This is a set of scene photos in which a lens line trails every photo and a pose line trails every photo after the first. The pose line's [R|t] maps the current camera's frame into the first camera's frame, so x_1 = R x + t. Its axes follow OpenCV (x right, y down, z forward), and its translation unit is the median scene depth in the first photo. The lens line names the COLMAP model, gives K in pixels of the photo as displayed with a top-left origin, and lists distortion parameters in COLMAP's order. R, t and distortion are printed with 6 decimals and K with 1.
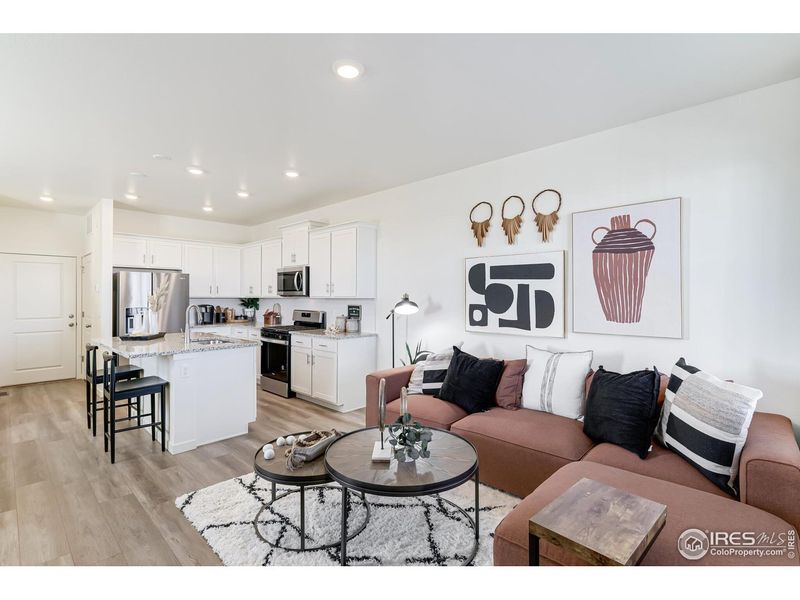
lens RADIAL K [[387.4, 0, 398.1], [0, 387.4, 294.8], [0, 0, 1]] dist [-0.002880, -0.000293]
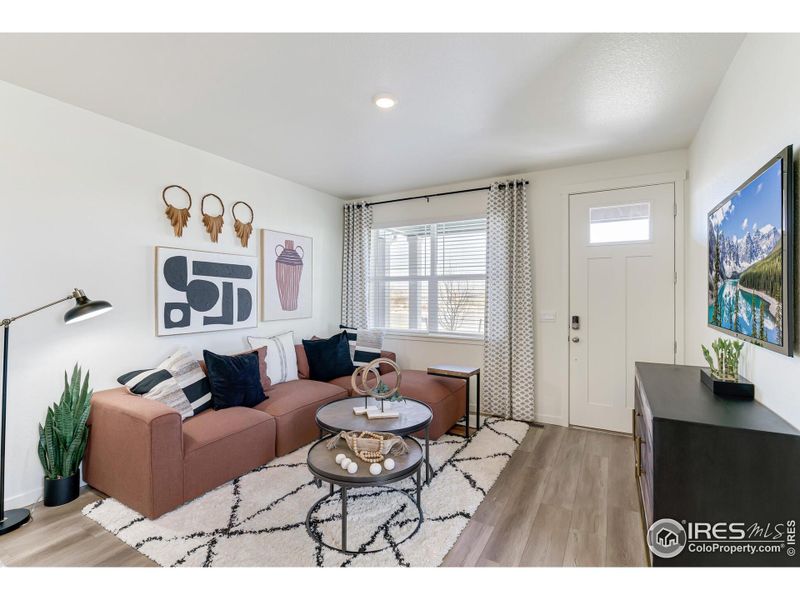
lens RADIAL K [[372.9, 0, 398.4], [0, 372.9, 294.2], [0, 0, 1]] dist [-0.002549, -0.000045]
pose [[-0.246182, -0.004814, 0.969212, -0.710759], [-0.007610, 0.999966, 0.003033, -0.000652], [-0.969194, -0.006629, -0.246211, 0.709187]]
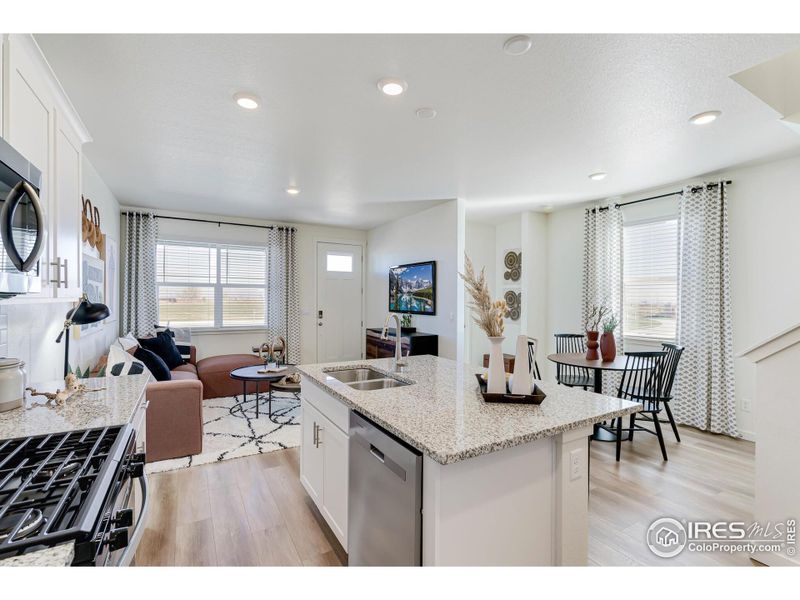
lens RADIAL K [[376.8, 0, 402.0], [0, 376.8, 300.8], [0, 0, 1]] dist [-0.000773, 0.000253]
pose [[-0.963432, -0.009174, 0.267795, -0.718868], [-0.009417, 0.999956, 0.000376, 0.005865], [-0.267786, -0.002160, -0.963476, 1.622168]]
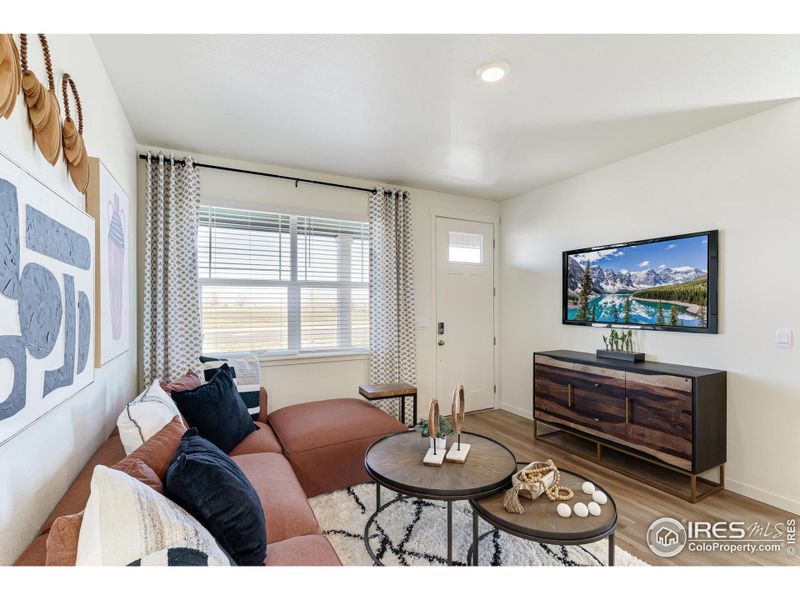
lens RADIAL K [[380.5, 0, 407.0], [0, 380.5, 307.2], [0, 0, 1]] dist [0.000779, -0.000082]
pose [[-0.950473, -0.002245, 0.310799, -0.136619], [-0.001352, 0.999994, 0.003087, 0.006157], [-0.310804, 0.002514, -0.950471, 1.151625]]
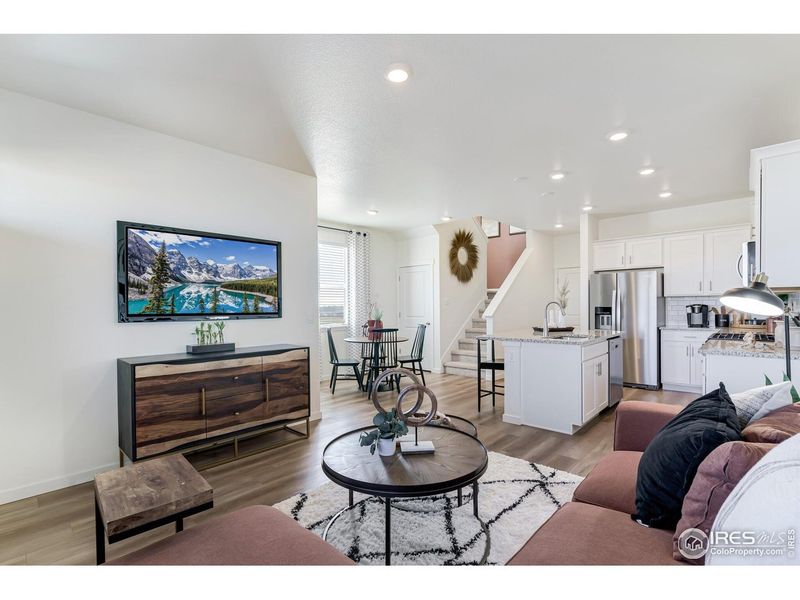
lens RADIAL K [[379.8, 0, 404.4], [0, 379.8, 310.8], [0, 0, 1]] dist [0.000738, 0.000412]
pose [[0.009729, 0.010312, -0.999900, 0.548749], [0.014887, 0.999835, 0.010456, 0.036583], [0.999842, -0.014987, 0.009574, 0.595400]]
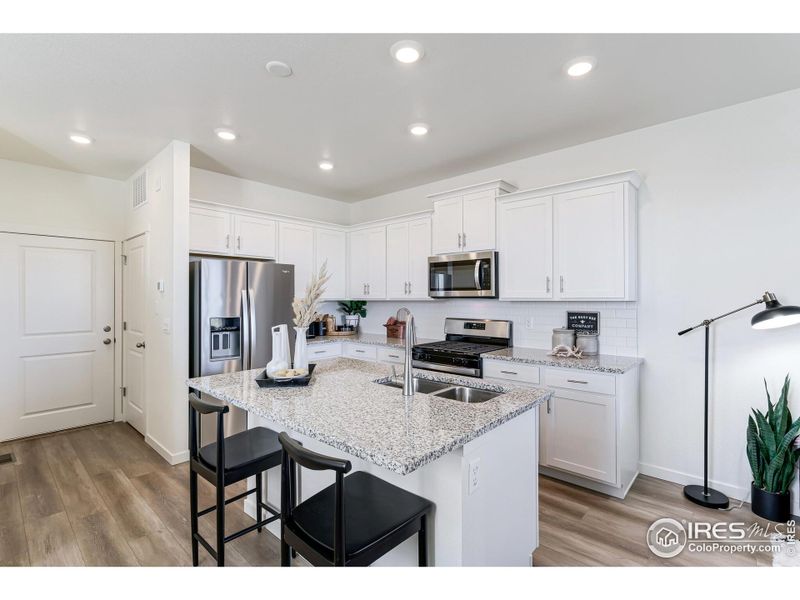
lens RADIAL K [[380.0, 0, 407.9], [0, 380.0, 295.6], [0, 0, 1]] dist [-0.001609, -0.000021]
pose [[0.999253, -0.003716, 0.038469, -0.562509], [0.003803, 0.999990, -0.002180, 0.000984], [-0.038461, 0.002325, 0.999257, 0.517269]]
